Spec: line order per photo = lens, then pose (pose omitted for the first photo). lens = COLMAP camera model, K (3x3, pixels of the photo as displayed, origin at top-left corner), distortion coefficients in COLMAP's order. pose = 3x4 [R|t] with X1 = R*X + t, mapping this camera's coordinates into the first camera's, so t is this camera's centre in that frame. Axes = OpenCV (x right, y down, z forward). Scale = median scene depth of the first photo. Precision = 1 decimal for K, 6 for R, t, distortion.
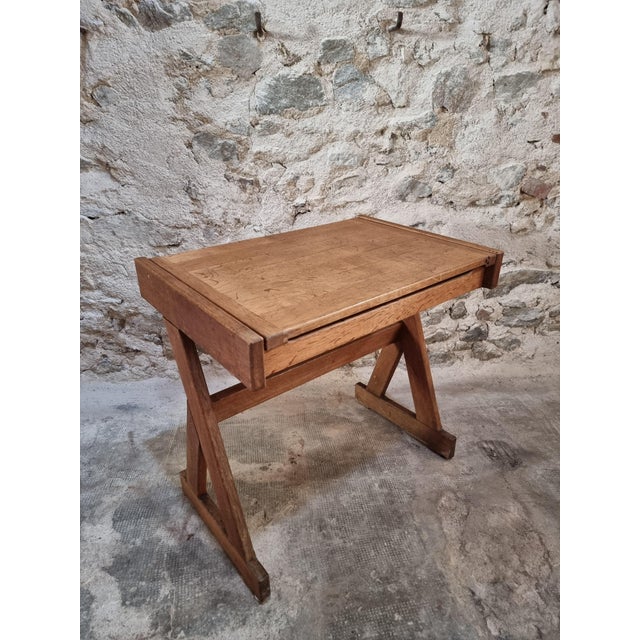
lens RADIAL K [[444.5, 0, 316.9], [0, 444.5, 326.5], [0, 0, 1]] dist [0.074854, -0.068133]
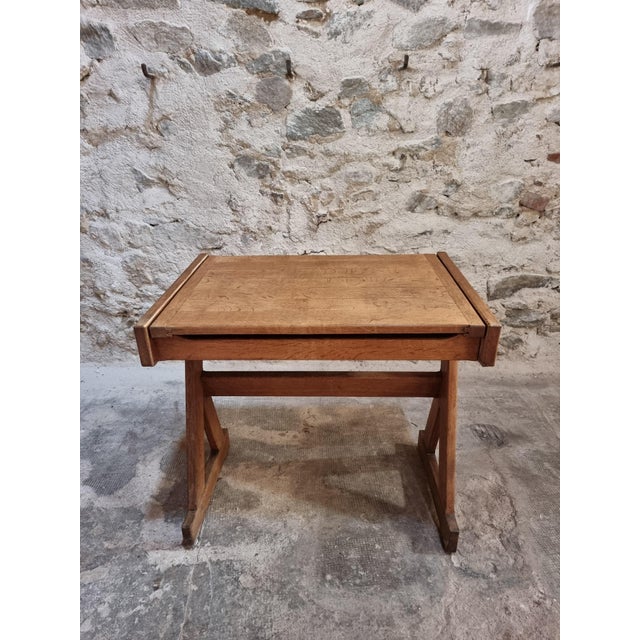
lens RADIAL K [[444.5, 0, 314.3], [0, 444.5, 328.0], [0, 0, 1]] dist [0.074854, -0.068133]
pose [[0.994115, 0.031830, -0.103553, 0.077660], [-0.033902, 0.999258, -0.018305, 0.049559], [0.102893, 0.021708, 0.994455, -0.173522]]
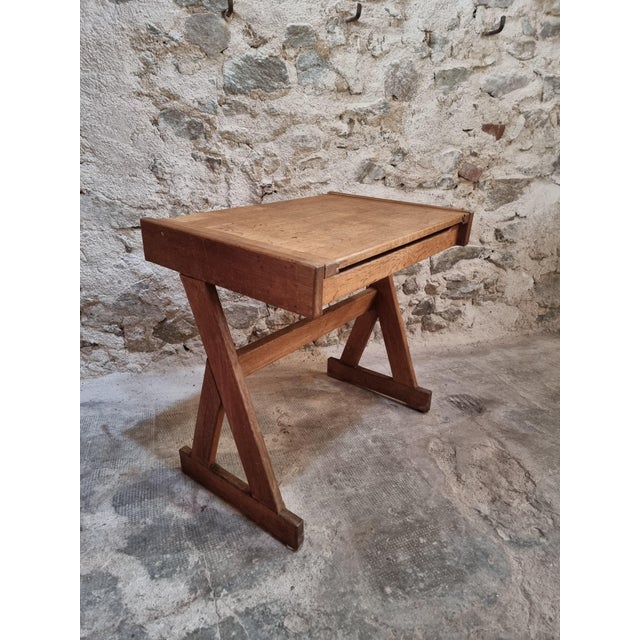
lens RADIAL K [[446.5, 0, 314.5], [0, 446.5, 330.5], [0, 0, 1]] dist [0.071840, -0.067063]
pose [[0.974991, -0.068557, 0.211405, -0.182799], [0.075752, 0.996785, -0.026115, 0.101019], [-0.208935, 0.041477, 0.977050, -0.017873]]
